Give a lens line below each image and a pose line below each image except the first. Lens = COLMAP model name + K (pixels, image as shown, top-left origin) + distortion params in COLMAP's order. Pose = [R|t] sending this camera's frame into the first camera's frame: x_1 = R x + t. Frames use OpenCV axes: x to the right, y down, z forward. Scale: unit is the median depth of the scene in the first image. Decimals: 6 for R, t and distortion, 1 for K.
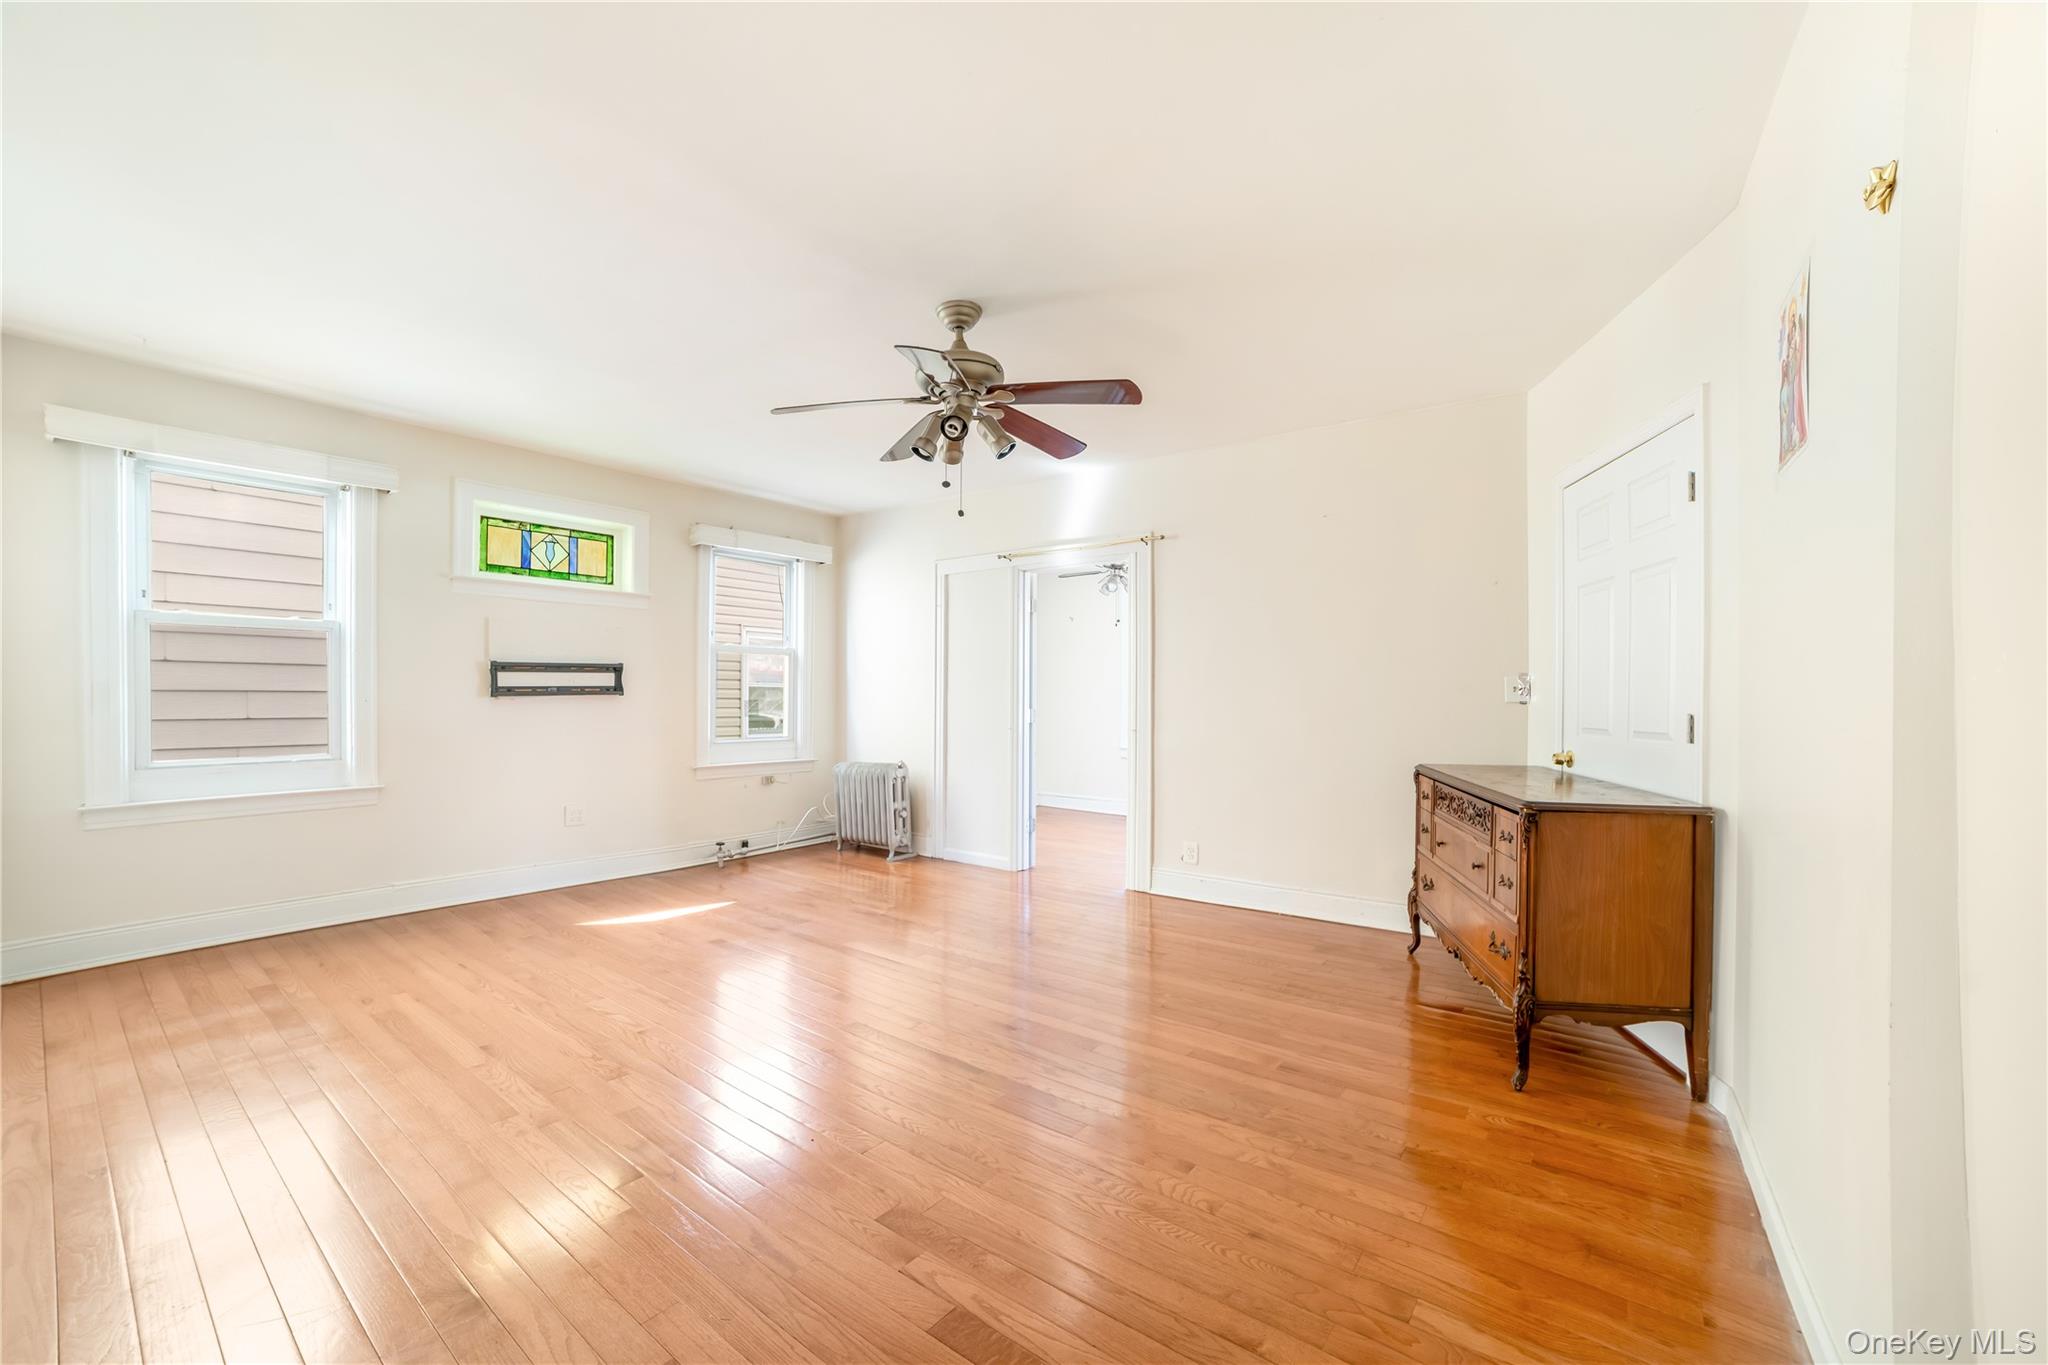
lens RADIAL K [[815.3, 0, 1016.4], [0, 815.3, 692.7], [0, 0, 1]] dist [0.000727, 0.000109]
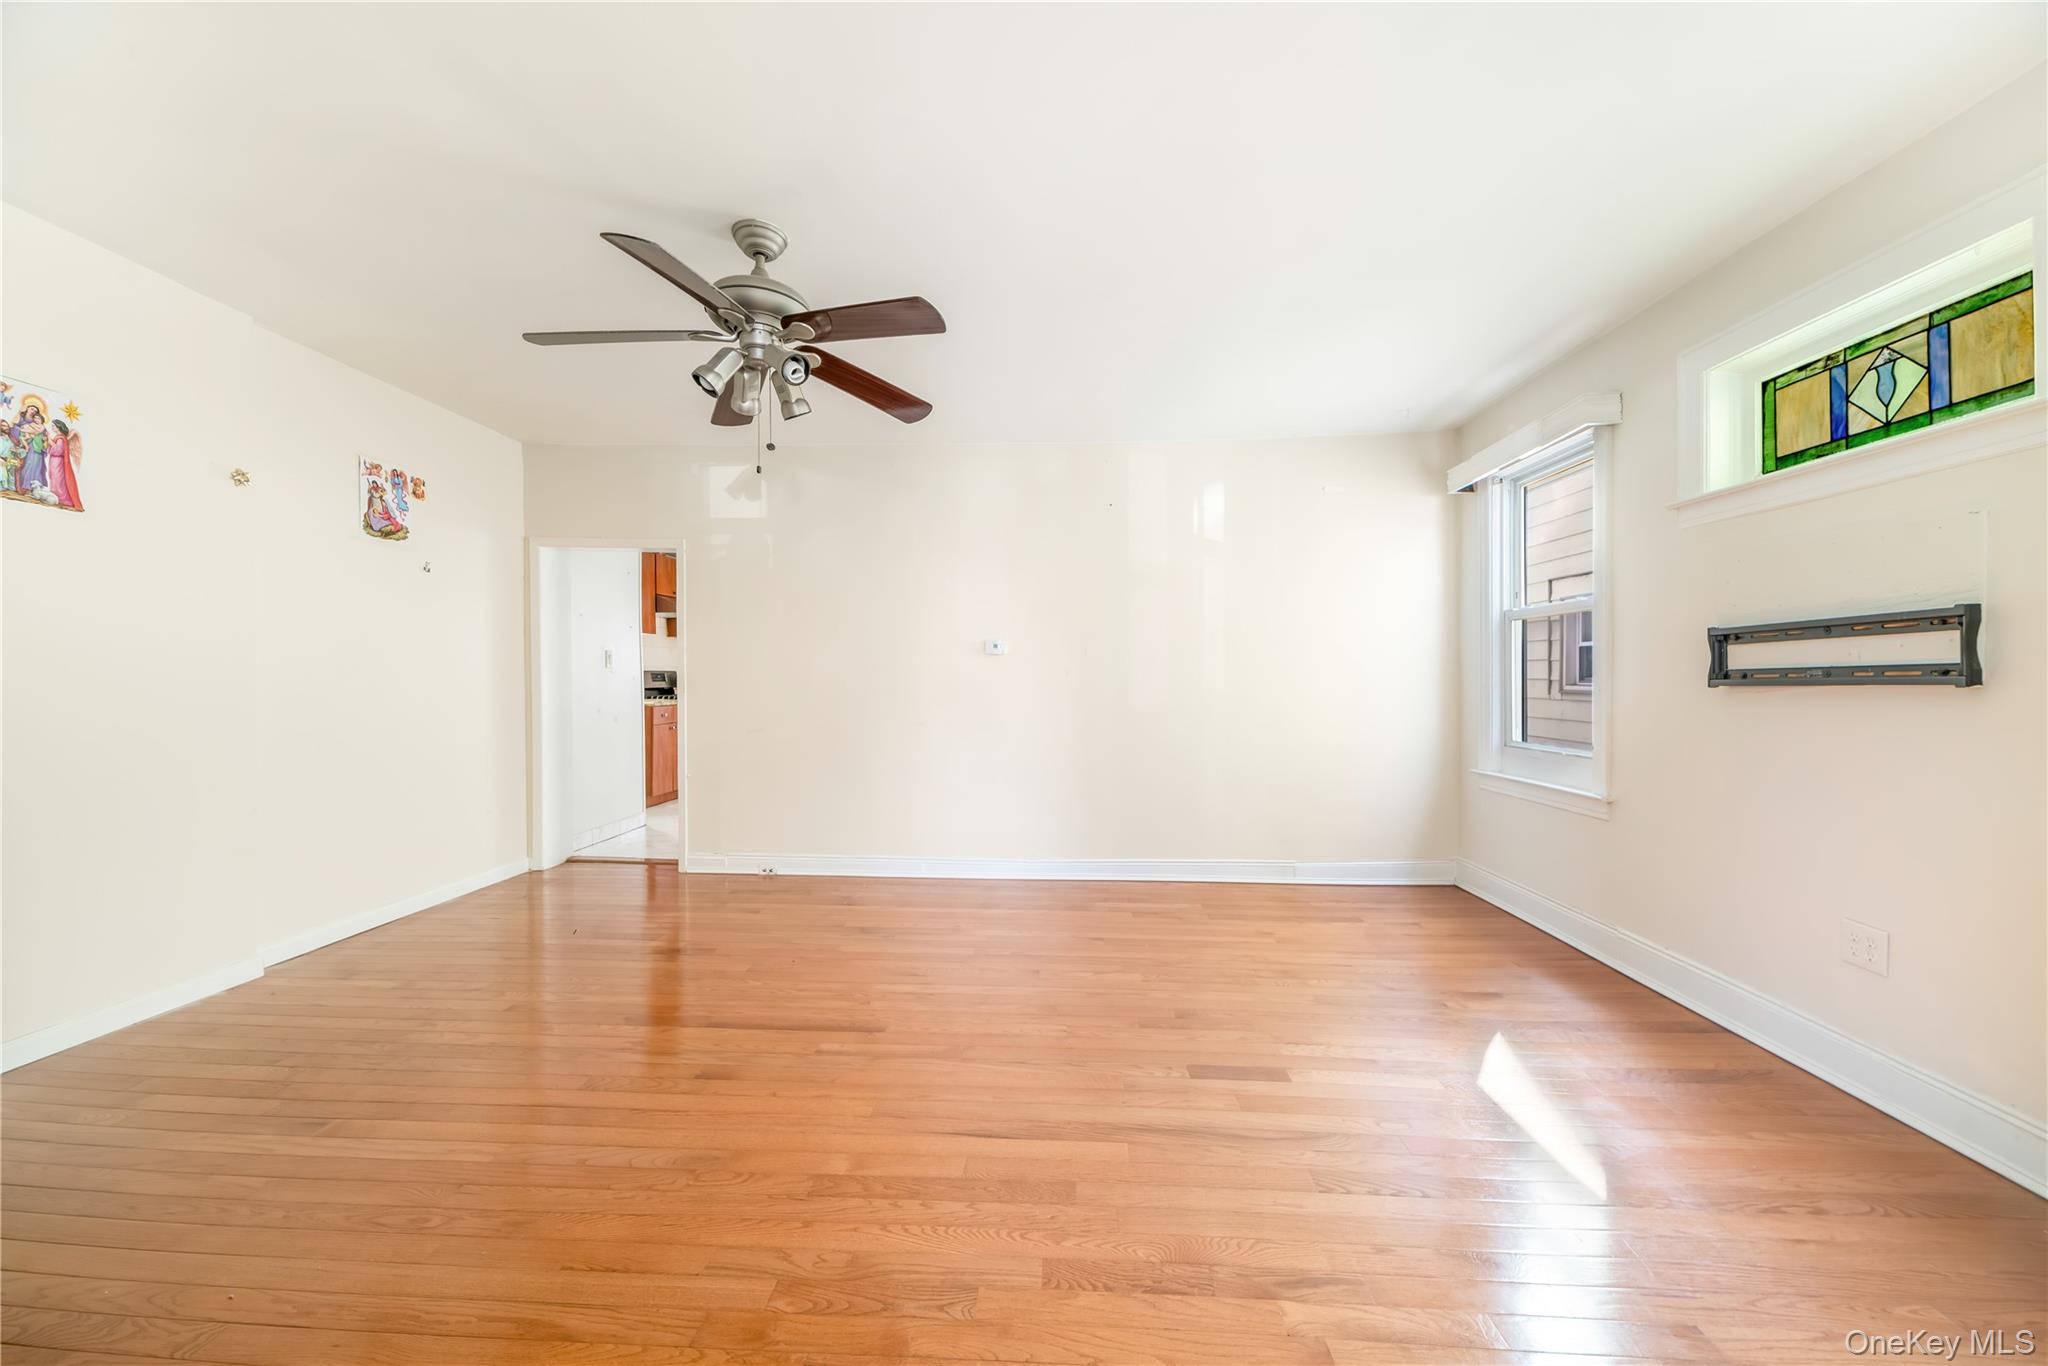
lens RADIAL K [[815.3, 0, 1016.4], [0, 815.3, 693.2], [0, 0, 1]] dist [0.000727, 0.000109]
pose [[-0.833257, -0.002938, -0.552878, 0.115645], [-0.013577, 0.999793, 0.015150, 0.007267], [0.552719, 0.020130, -0.833124, 1.156934]]
